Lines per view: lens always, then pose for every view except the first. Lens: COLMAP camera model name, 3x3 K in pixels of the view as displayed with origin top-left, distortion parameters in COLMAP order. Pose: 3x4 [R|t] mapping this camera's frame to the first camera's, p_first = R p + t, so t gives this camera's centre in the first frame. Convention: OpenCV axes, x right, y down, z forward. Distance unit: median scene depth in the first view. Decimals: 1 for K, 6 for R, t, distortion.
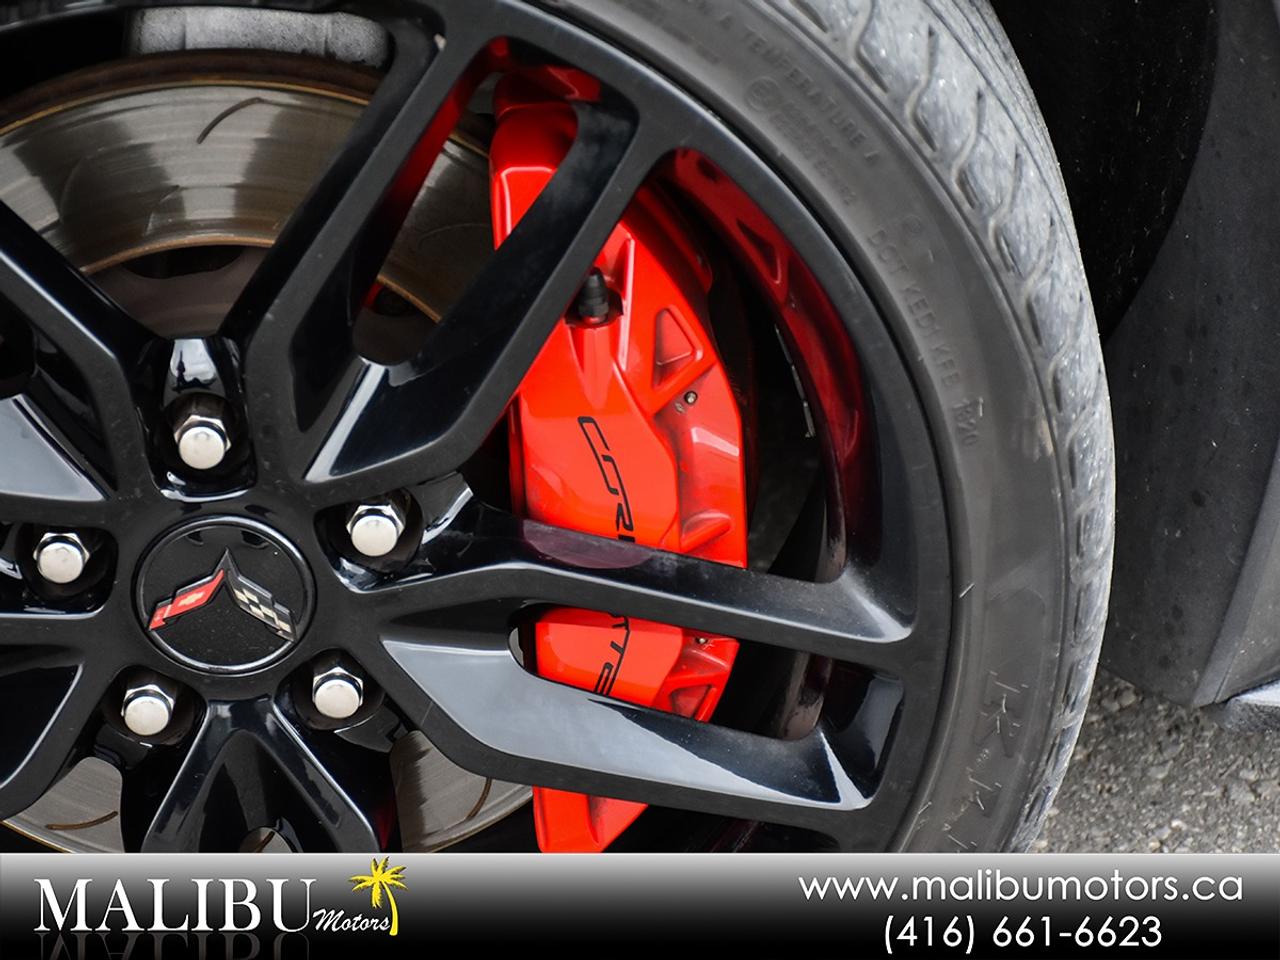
lens RADIAL K [[4283.9, 0, 640.0], [0, 4283.9, 480.0], [0, 0, 1]] dist [-0.095683, 1.250788]
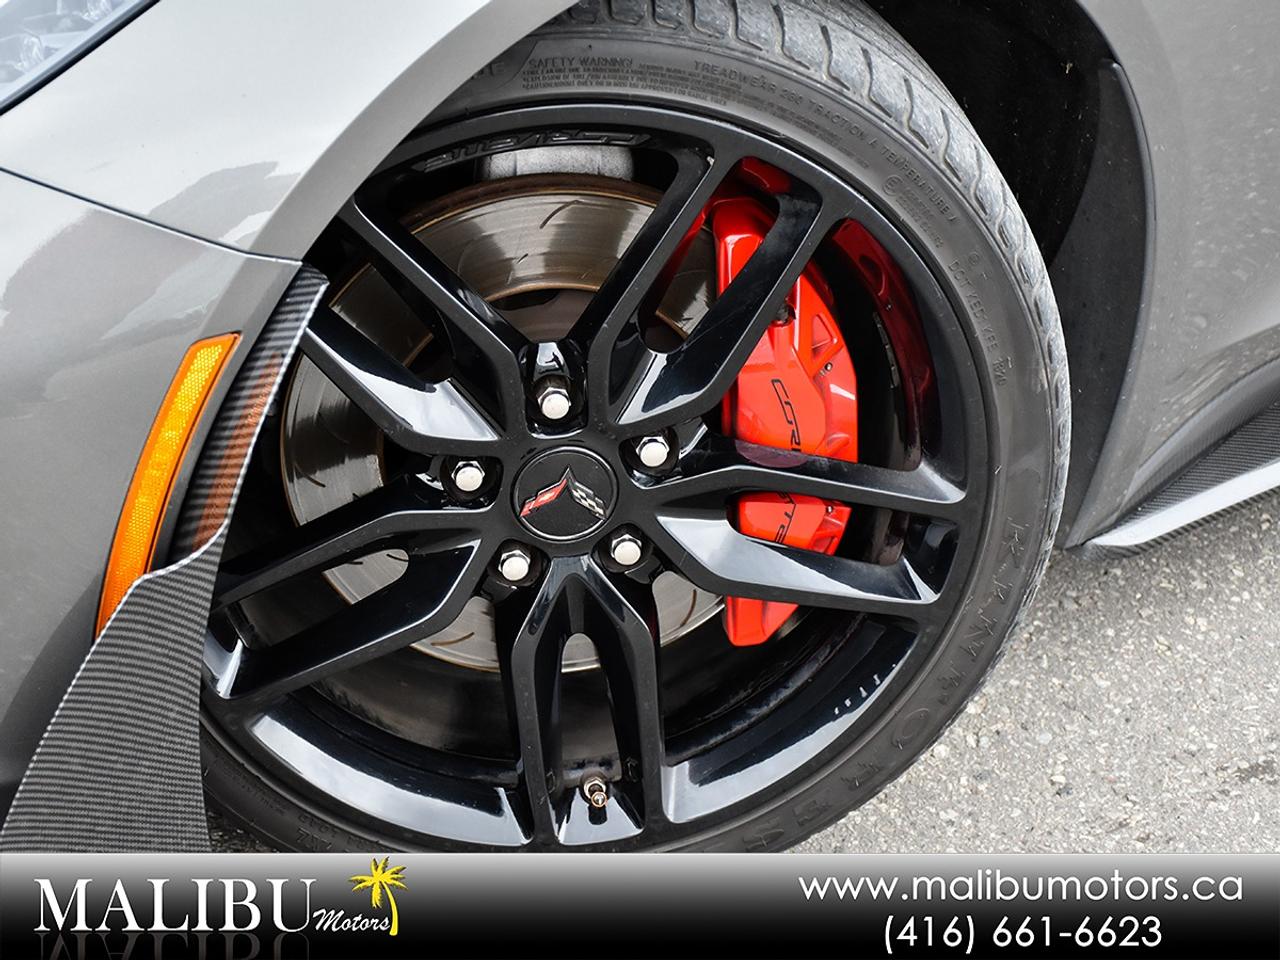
lens RADIAL K [[2845.2, 0, 640.0], [0, 2845.2, 480.0], [0, 0, 1]] dist [-0.052903, -0.096493]
pose [[0.993494, -0.045620, 0.104349, -0.185421], [0.046289, 0.998920, -0.003997, 0.027337], [-0.104054, 0.008801, 0.994533, -0.126197]]
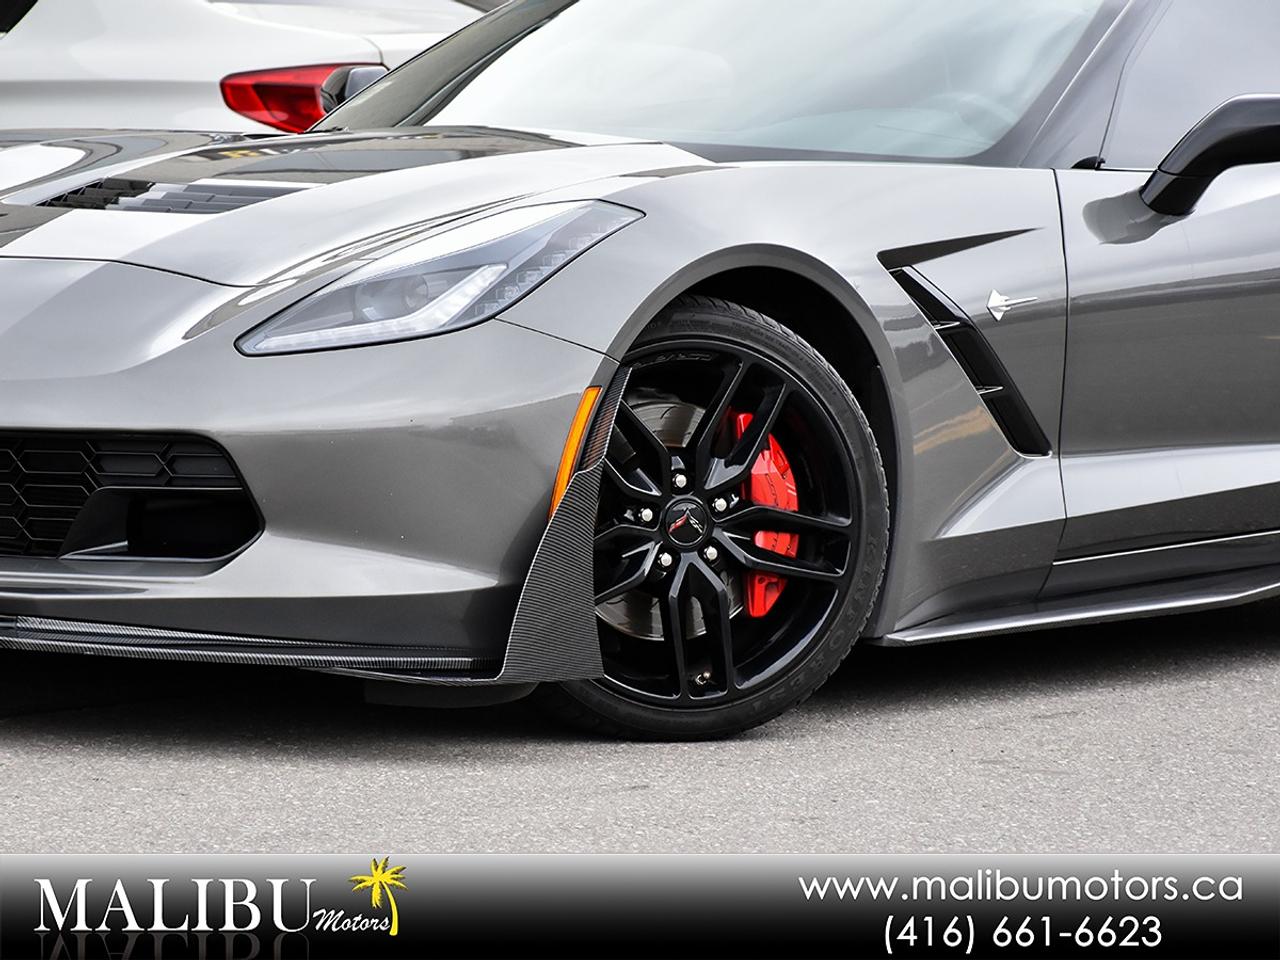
lens RADIAL K [[5292.1, 0, 640.0], [0, 5292.1, 480.0], [0, 0, 1]] dist [-0.015050, -0.042063]
pose [[0.936753, -0.033467, 0.348386, -1.835168], [0.190103, 0.884431, -0.426195, 2.063108], [-0.293860, 0.465469, 0.834856, -3.076345]]
